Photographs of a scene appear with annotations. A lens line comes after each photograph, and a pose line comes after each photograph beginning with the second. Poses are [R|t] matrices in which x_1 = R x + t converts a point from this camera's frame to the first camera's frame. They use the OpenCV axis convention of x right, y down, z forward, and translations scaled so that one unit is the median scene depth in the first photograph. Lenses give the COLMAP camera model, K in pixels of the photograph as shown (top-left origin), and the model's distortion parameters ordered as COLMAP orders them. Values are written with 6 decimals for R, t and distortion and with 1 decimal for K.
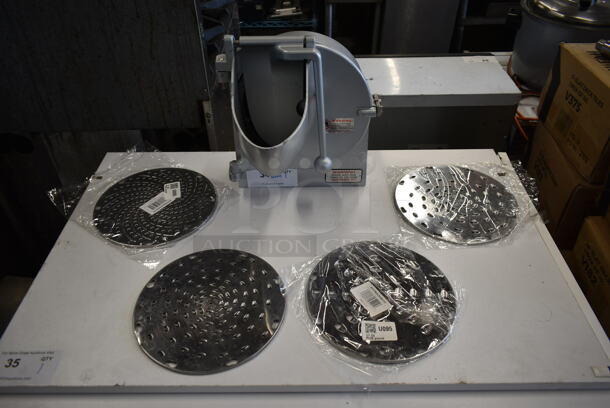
lens RADIAL K [[459.6, 0, 306.1], [0, 459.6, 204.1], [0, 0, 1]] dist [-0.015035, 0.015985]
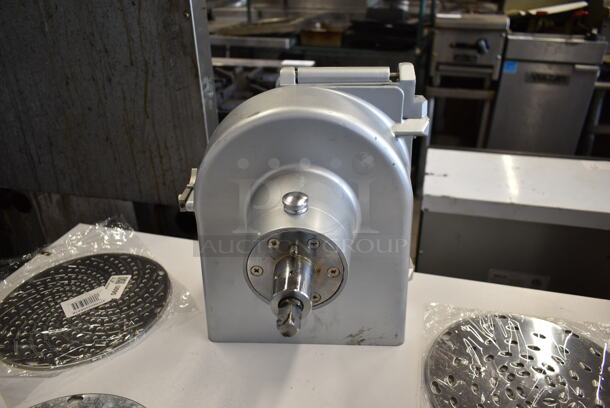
lens RADIAL K [[459.6, 0, 307.5], [0, 459.6, 202.8], [0, 0, 1]] dist [-0.015035, 0.015985]
pose [[0.963597, 0.120719, -0.238552, 0.149587], [-0.166477, 0.969094, -0.182050, -0.072968], [0.209203, 0.215136, 0.953913, 0.330892]]
